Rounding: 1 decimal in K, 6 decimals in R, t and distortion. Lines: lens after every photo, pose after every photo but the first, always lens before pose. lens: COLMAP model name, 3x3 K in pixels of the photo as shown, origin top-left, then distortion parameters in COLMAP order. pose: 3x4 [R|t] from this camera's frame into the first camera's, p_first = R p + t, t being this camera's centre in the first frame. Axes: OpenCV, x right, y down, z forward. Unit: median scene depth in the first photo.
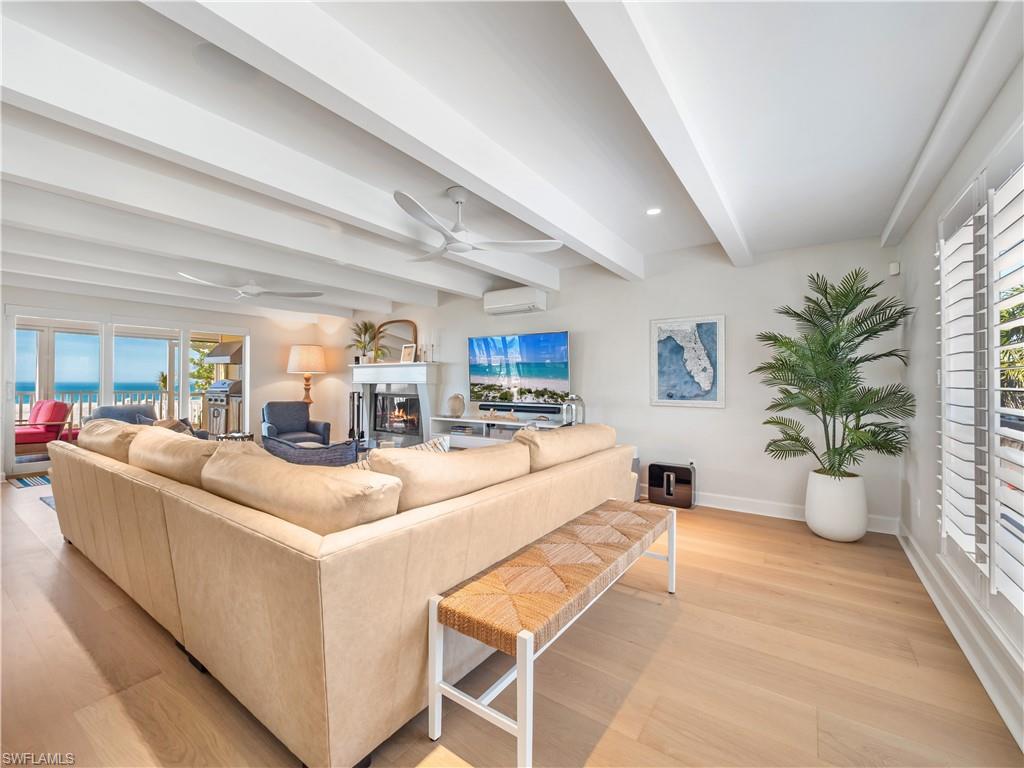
lens RADIAL K [[434.0, 0, 507.5], [0, 434.0, 374.3], [0, 0, 1]] dist [-0.007917, 0.001111]
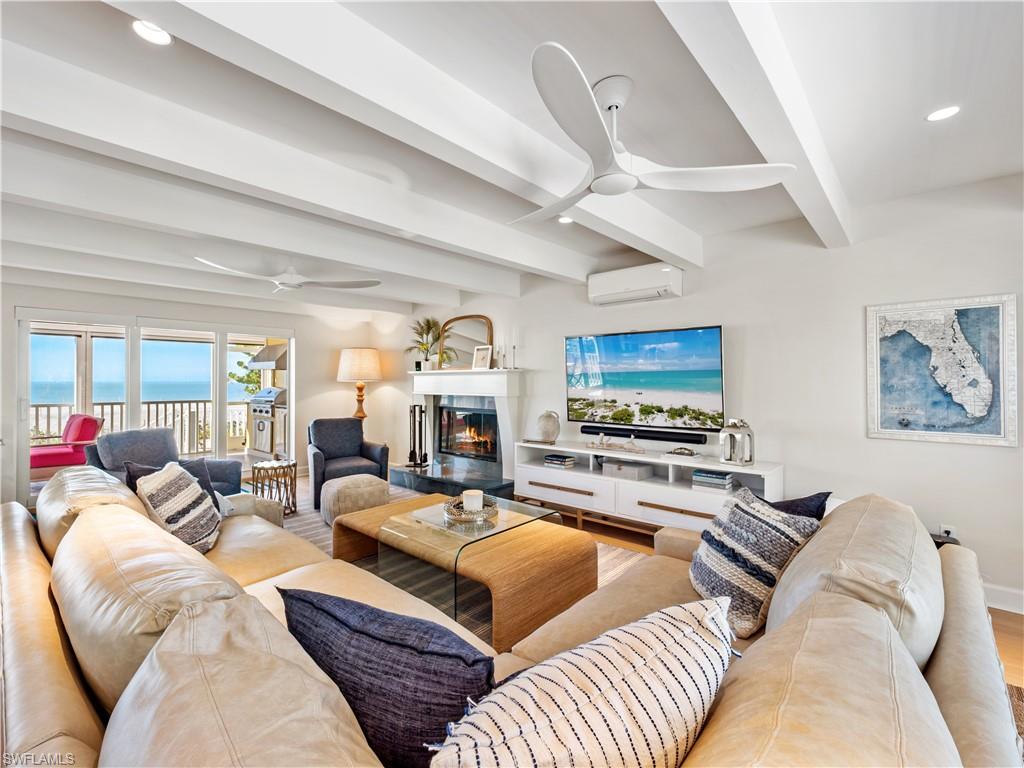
lens RADIAL K [[471.0, 0, 502.4], [0, 471.0, 373.9], [0, 0, 1]] dist [-0.000855, -0.000531]
pose [[0.990783, -0.005799, -0.135336, -0.091266], [0.005947, 0.999982, 0.000686, -0.021896], [0.135330, -0.001484, 0.990799, 0.187263]]
